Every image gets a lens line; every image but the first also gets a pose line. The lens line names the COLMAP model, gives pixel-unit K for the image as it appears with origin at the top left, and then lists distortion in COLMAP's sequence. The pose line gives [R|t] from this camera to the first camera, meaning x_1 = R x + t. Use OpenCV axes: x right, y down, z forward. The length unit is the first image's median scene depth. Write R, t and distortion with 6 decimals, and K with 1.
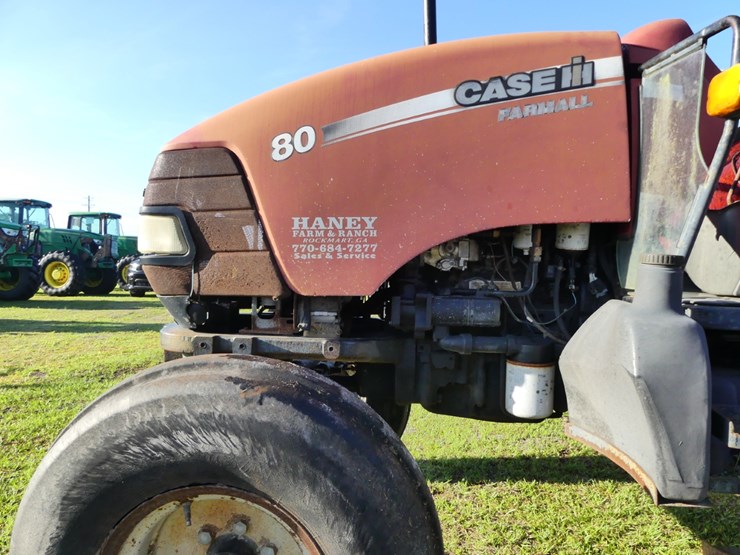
lens RADIAL K [[563.9, 0, 384.0], [0, 563.9, 280.5], [0, 0, 1]] dist [-0.038989, 0.031525]
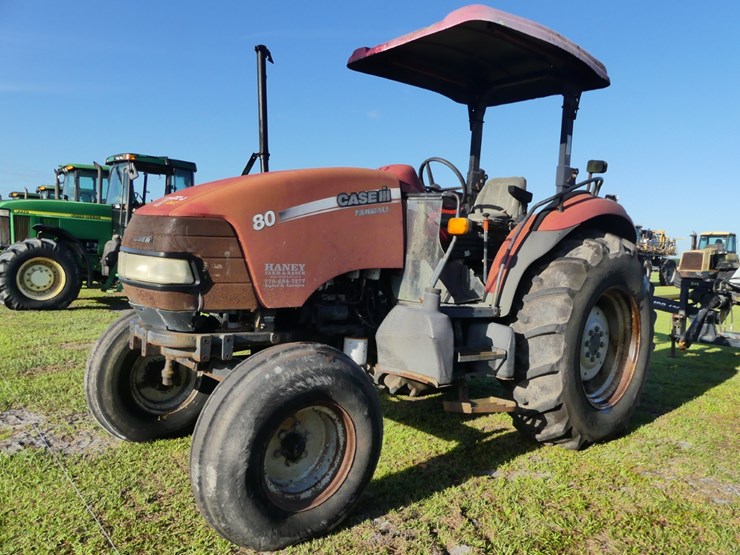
lens RADIAL K [[563.9, 0, 384.0], [0, 563.9, 280.5], [0, 0, 1]] dist [-0.038989, 0.031525]
pose [[0.729600, -0.004671, 0.683858, -1.076495], [-0.023659, 0.999206, 0.032066, -0.123782], [-0.683465, -0.039575, 0.728910, -0.518220]]
